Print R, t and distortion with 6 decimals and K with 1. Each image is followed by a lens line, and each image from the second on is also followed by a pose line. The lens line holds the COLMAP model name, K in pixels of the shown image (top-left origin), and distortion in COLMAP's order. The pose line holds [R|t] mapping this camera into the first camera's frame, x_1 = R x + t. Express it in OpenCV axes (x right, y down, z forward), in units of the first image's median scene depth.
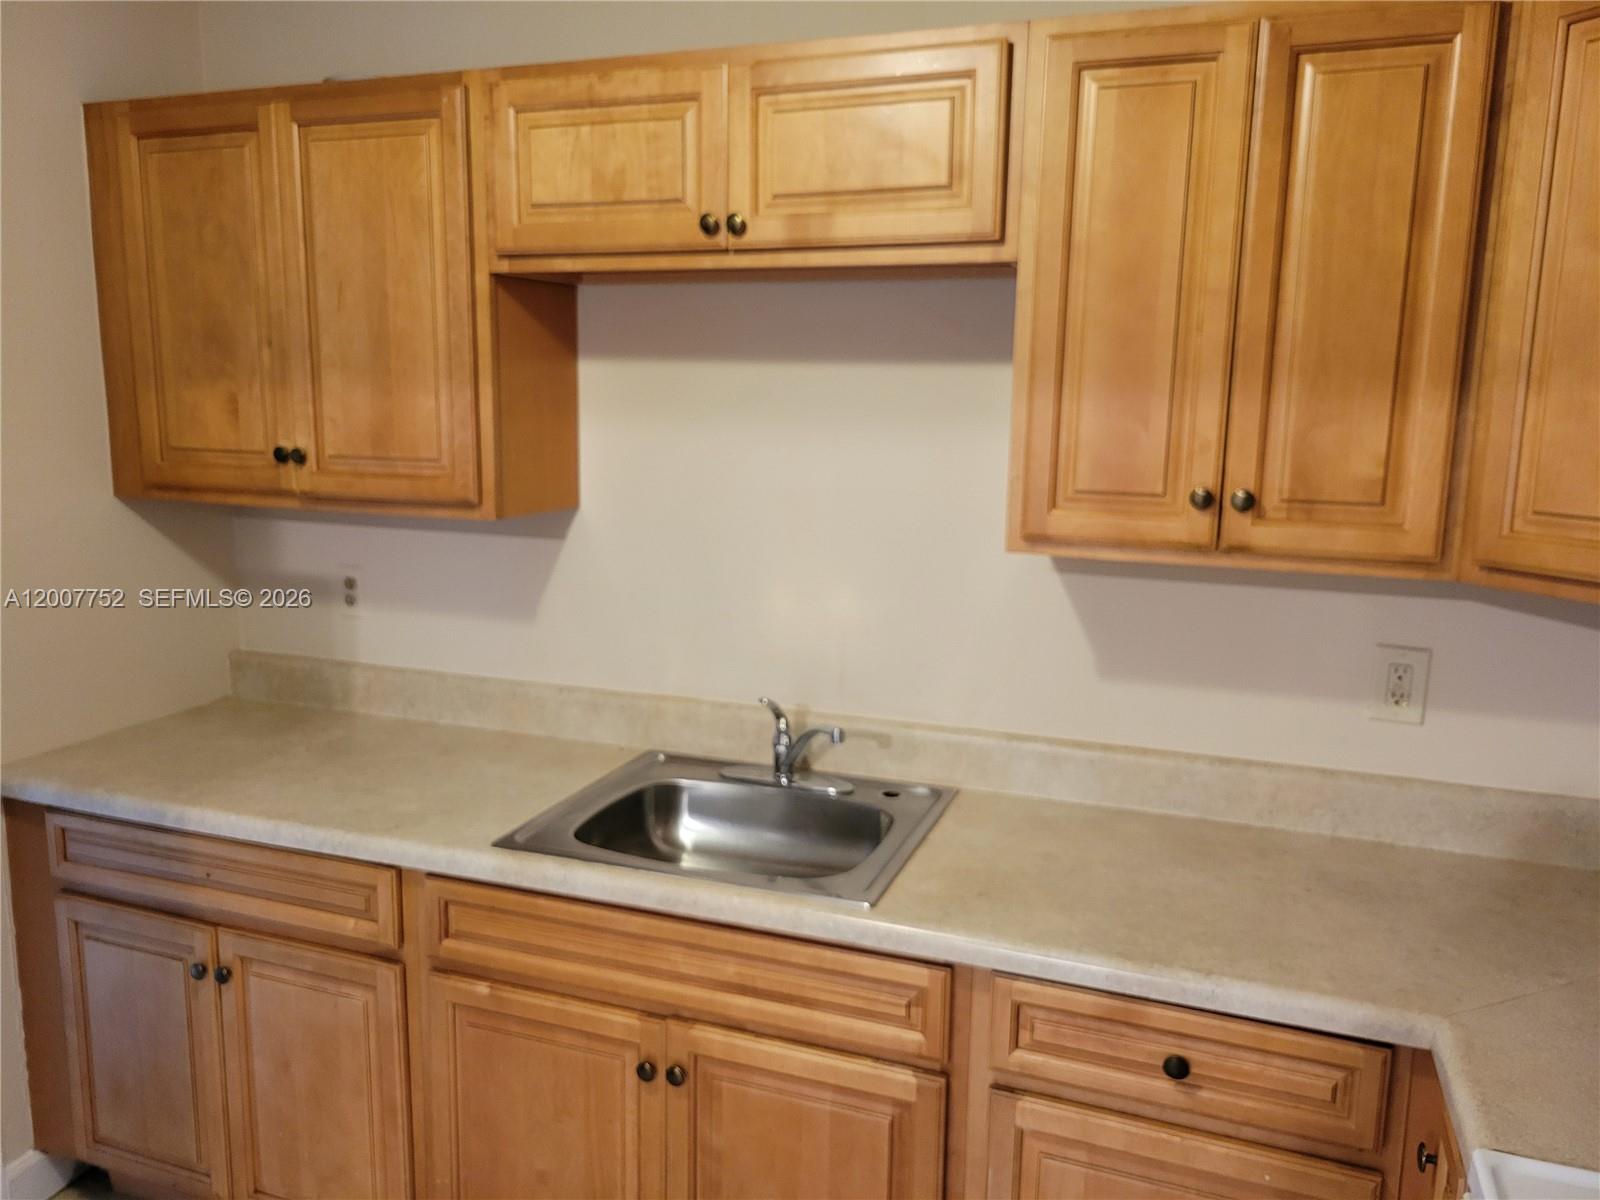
lens RADIAL K [[1199.9, 0, 800.0], [0, 1199.9, 600.0], [0, 0, 1]] dist [0.014594, -0.006882]
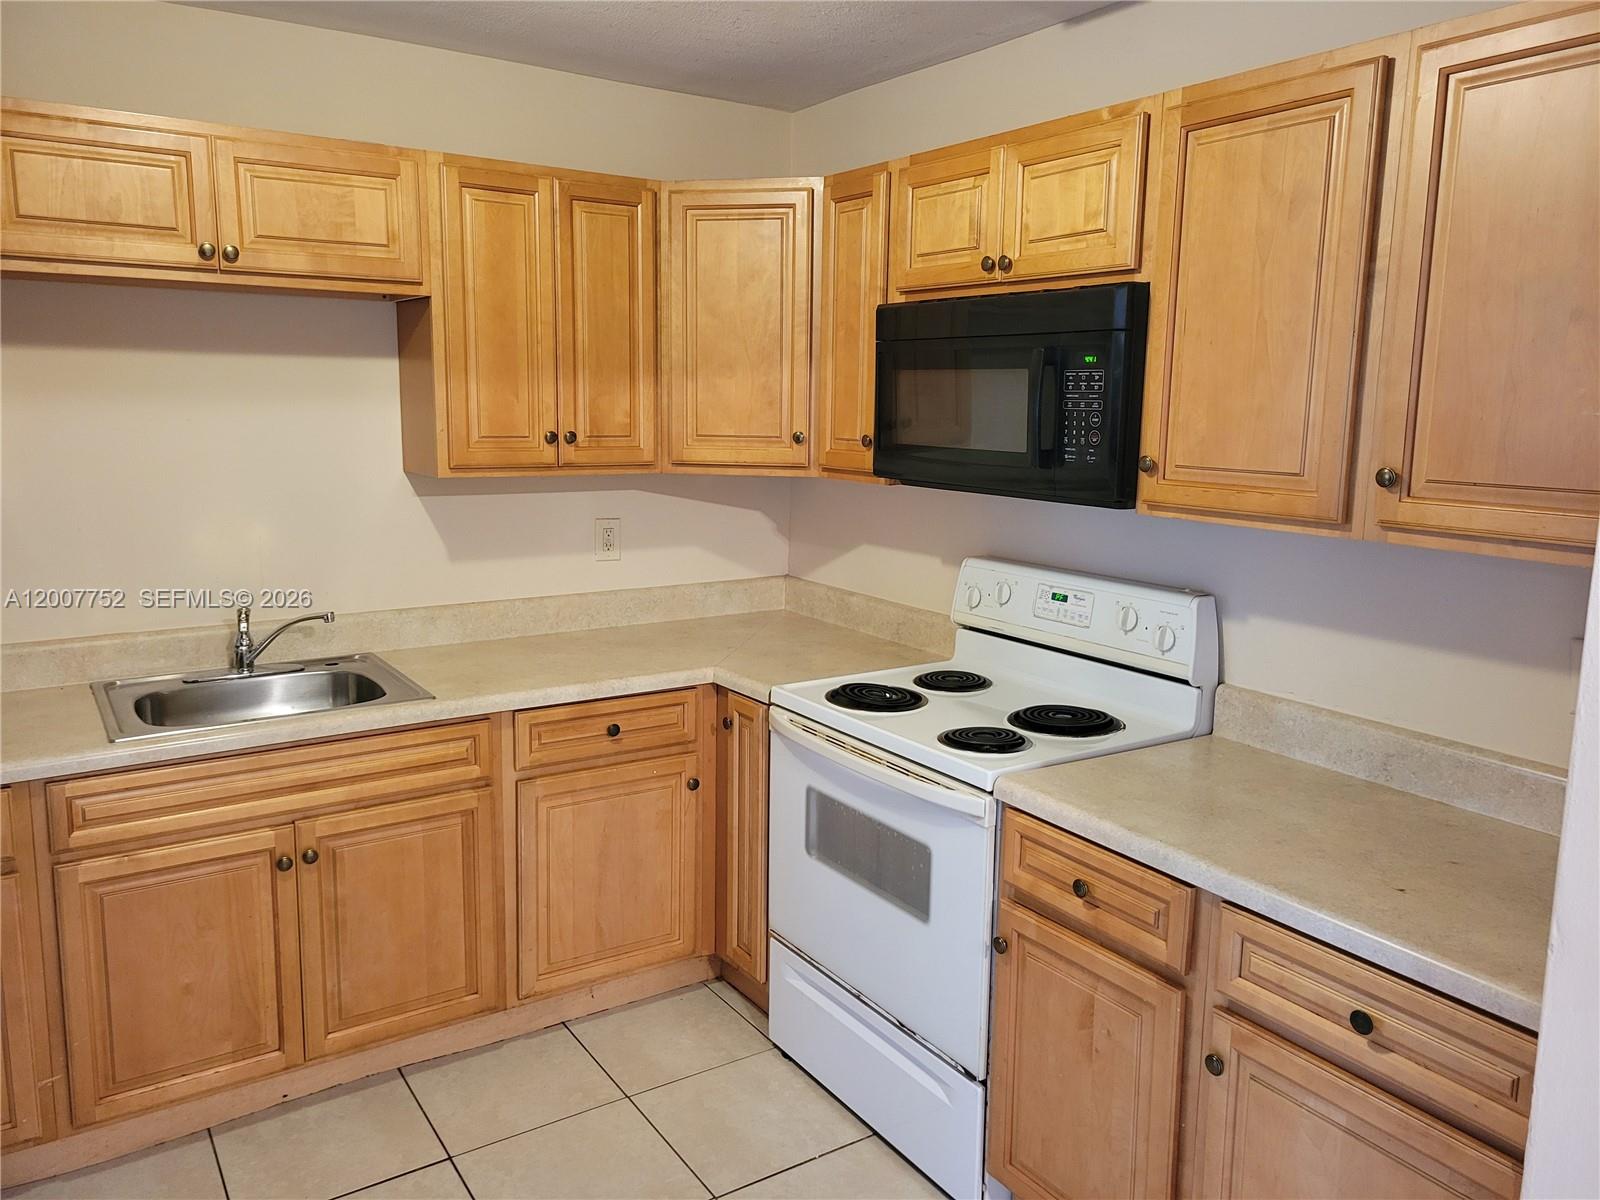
lens RADIAL K [[1199.9, 0, 800.0], [0, 1199.9, 600.0], [0, 0, 1]] dist [0.014594, -0.006882]
pose [[0.586108, -0.144029, 0.797329, -0.920452], [0.130811, 0.987985, 0.082311, 0.057552], [-0.799604, 0.056056, 0.597906, -0.361901]]
